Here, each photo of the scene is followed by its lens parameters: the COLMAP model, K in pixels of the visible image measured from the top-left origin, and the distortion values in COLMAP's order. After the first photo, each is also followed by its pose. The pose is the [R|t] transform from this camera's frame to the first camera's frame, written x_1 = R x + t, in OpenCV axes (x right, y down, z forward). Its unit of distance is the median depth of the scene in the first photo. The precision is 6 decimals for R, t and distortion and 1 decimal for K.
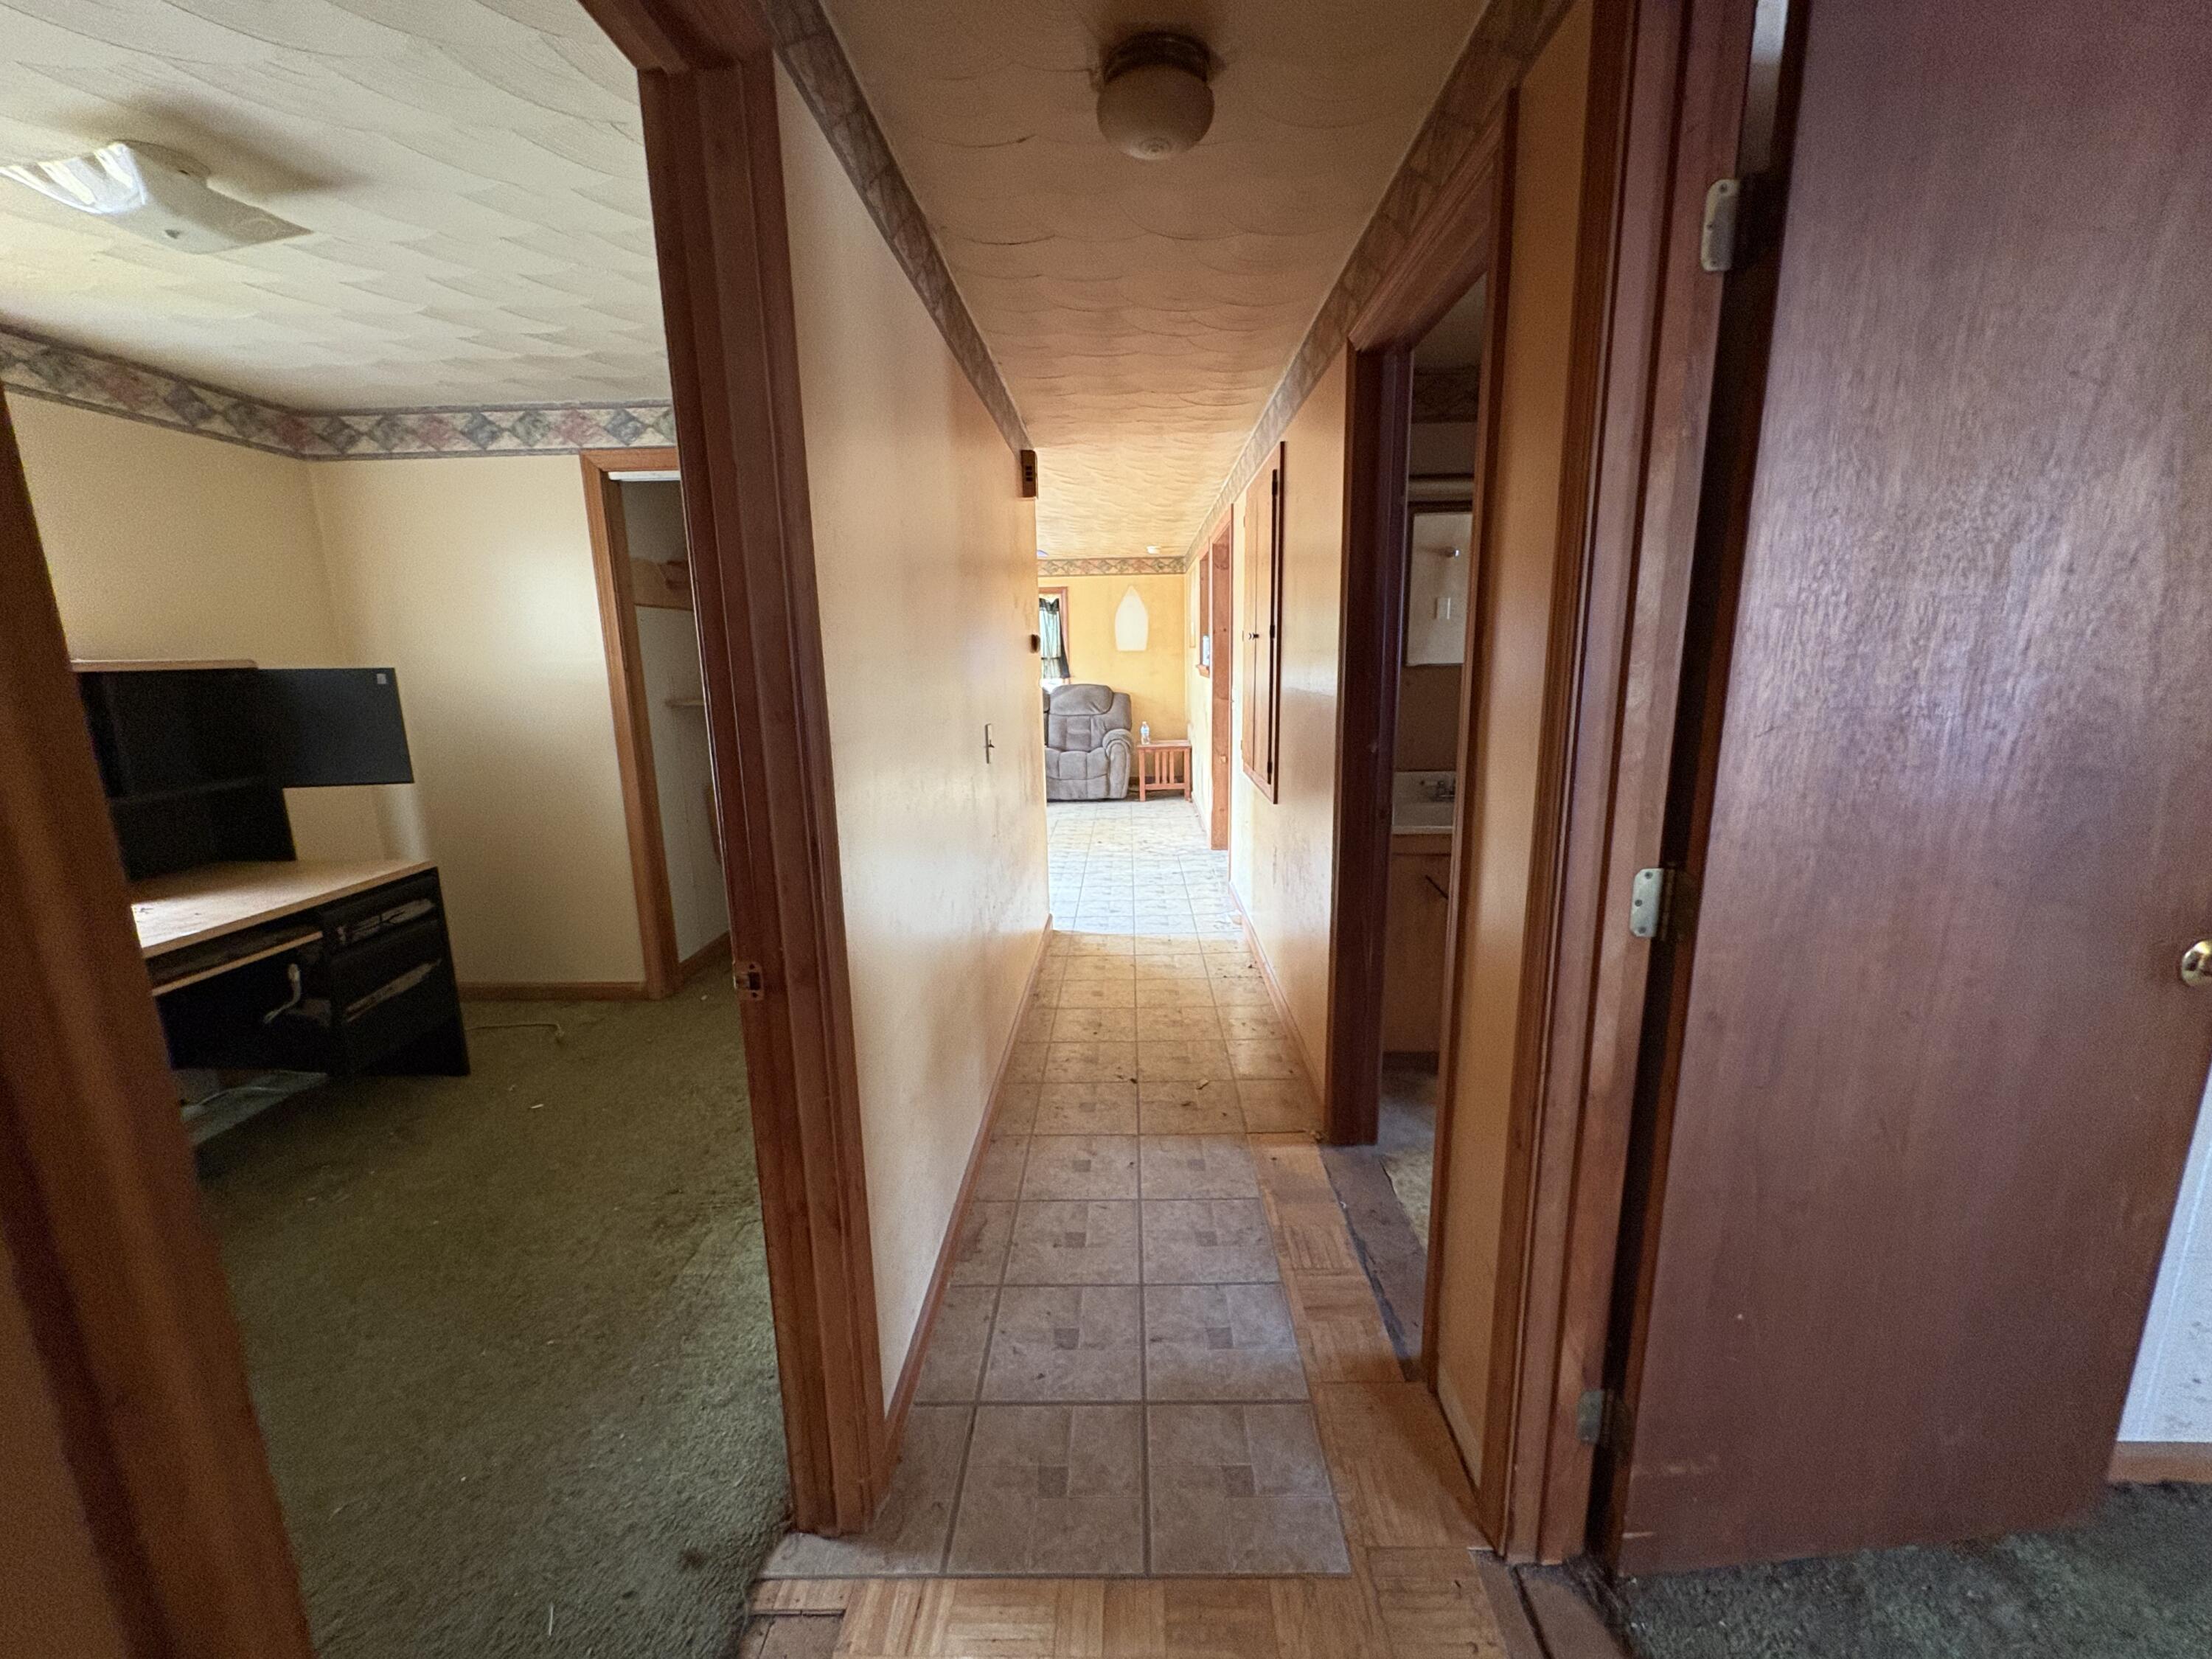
lens RADIAL K [[877.9, 0, 1107.8], [0, 877.9, 828.2], [0, 0, 1]] dist [-0.000249, 0.000485]
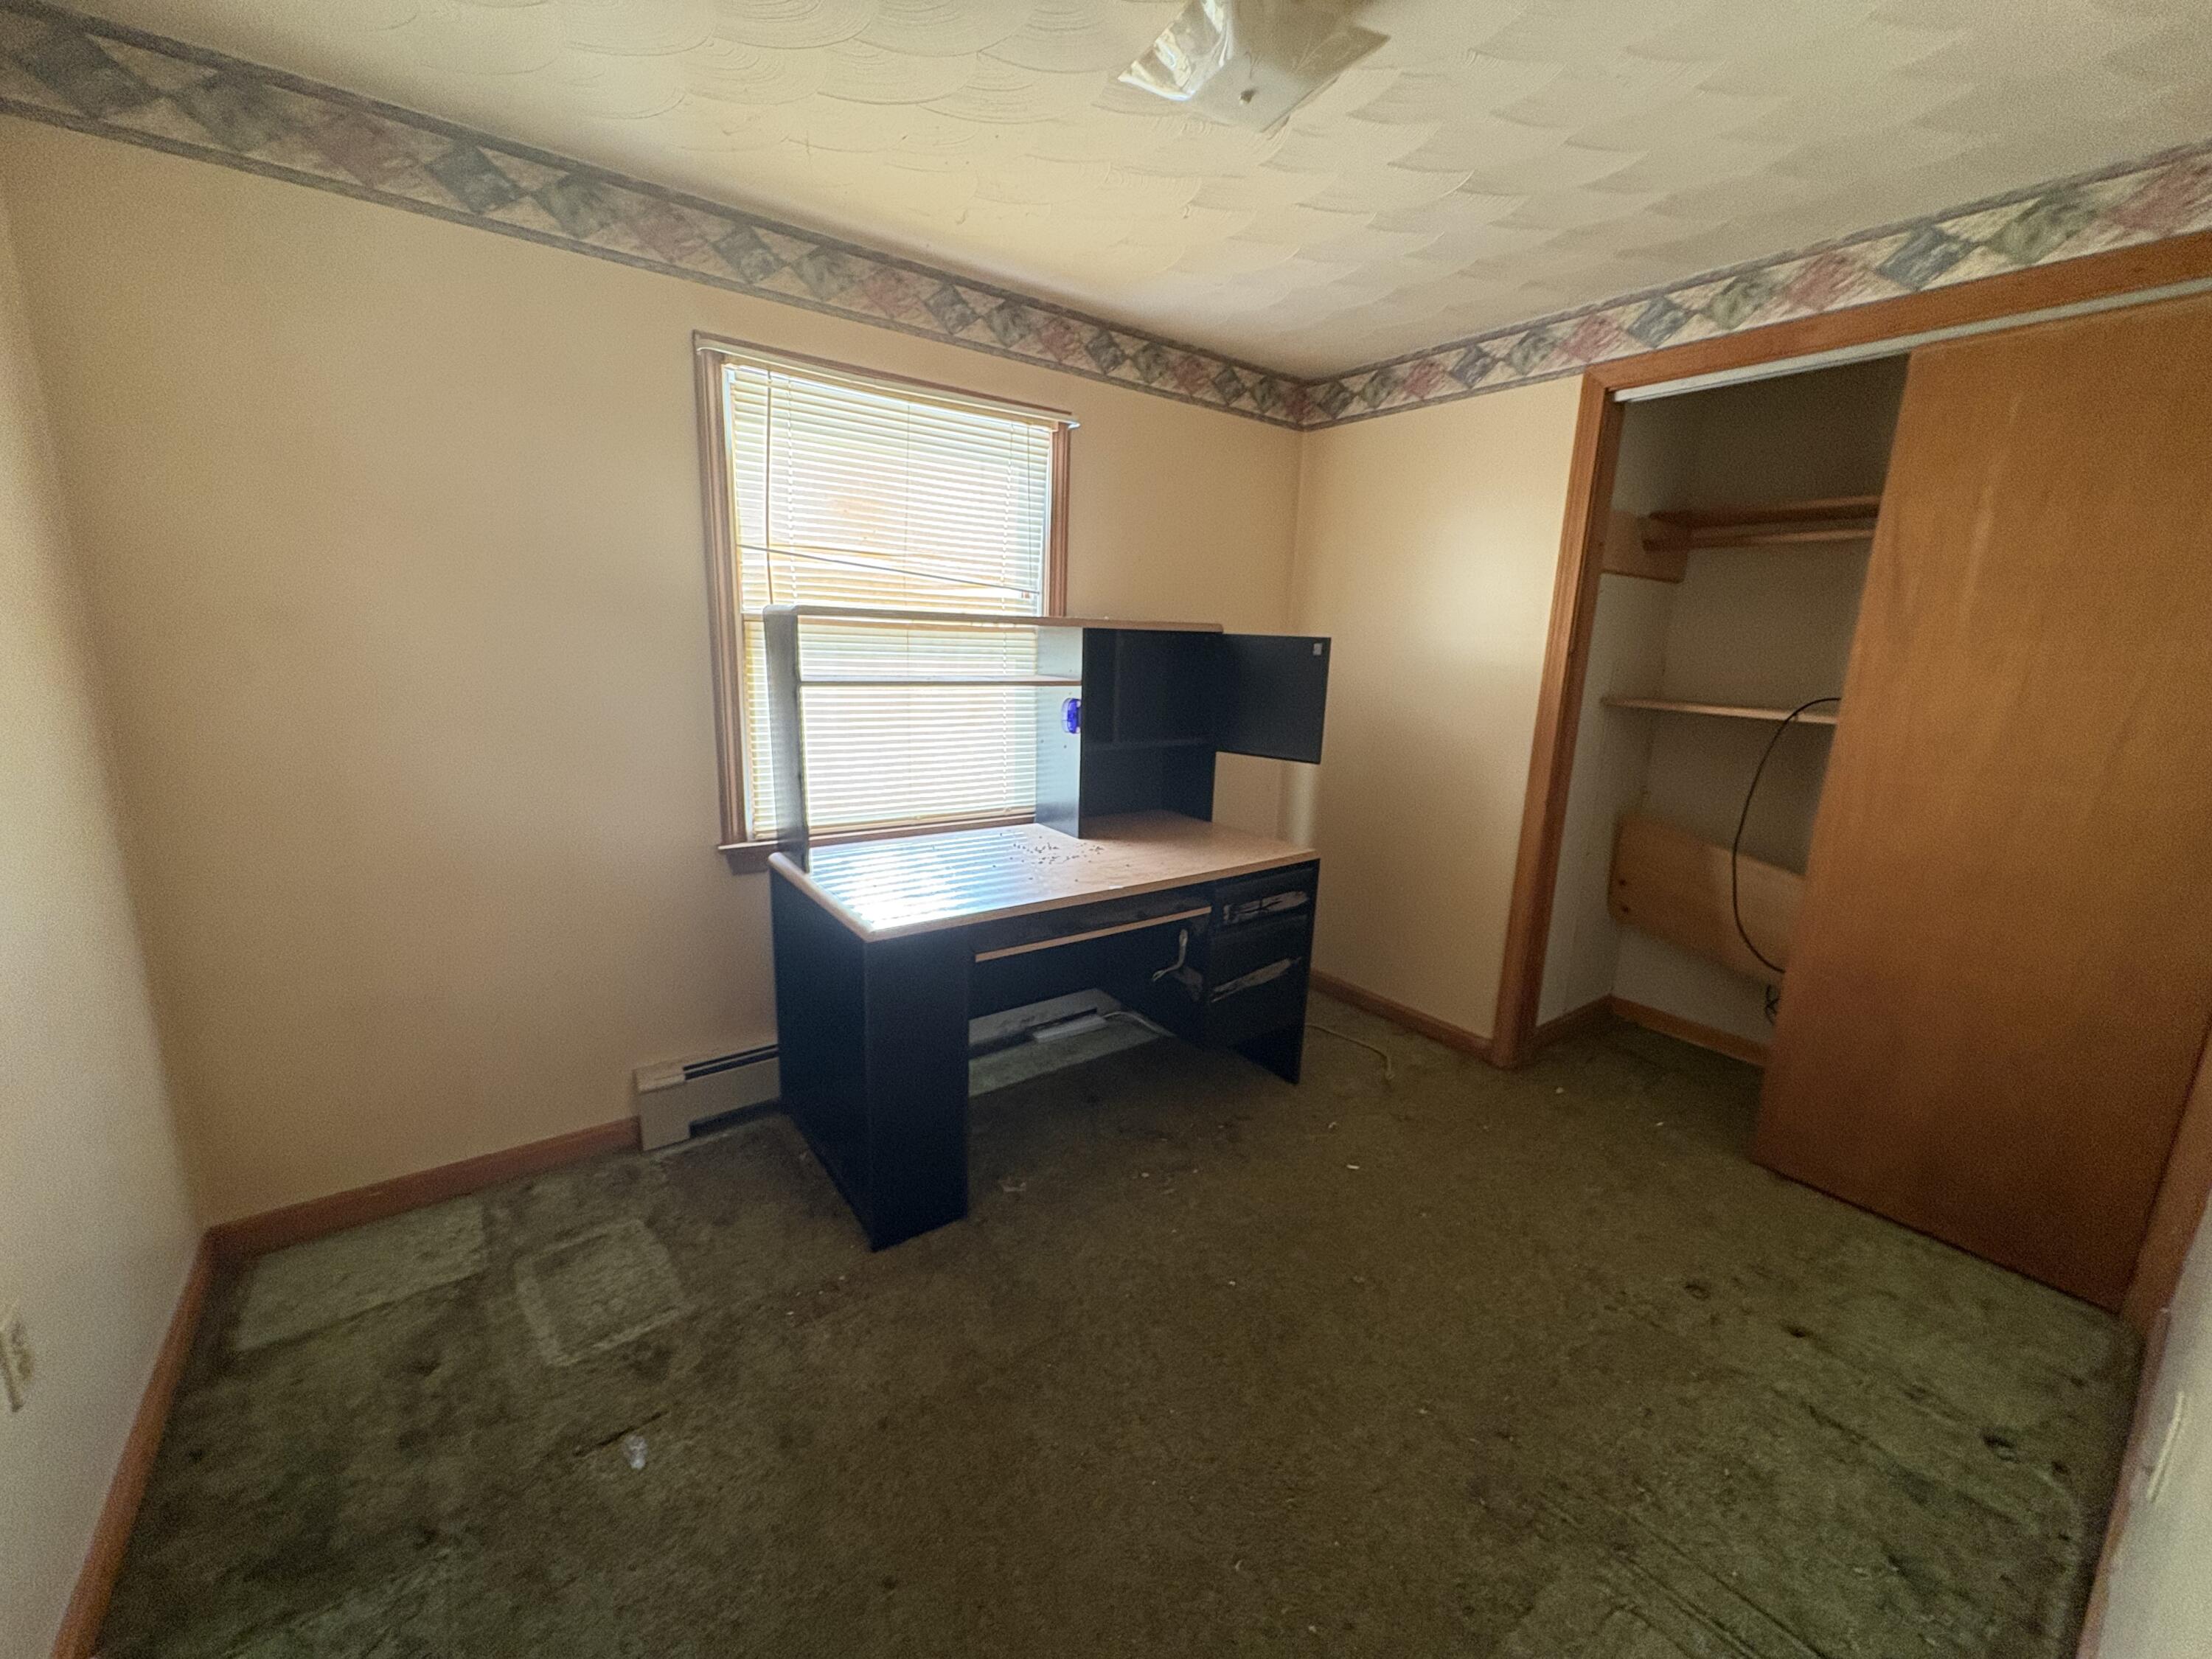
lens RADIAL K [[877.9, 0, 1107.8], [0, 877.9, 828.2], [0, 0, 1]] dist [-0.000249, 0.000485]
pose [[0.618579, 0.201256, -0.759510, -0.196803], [-0.196448, 0.975553, 0.098508, -0.030407], [0.760768, 0.088269, 0.642994, 0.224281]]
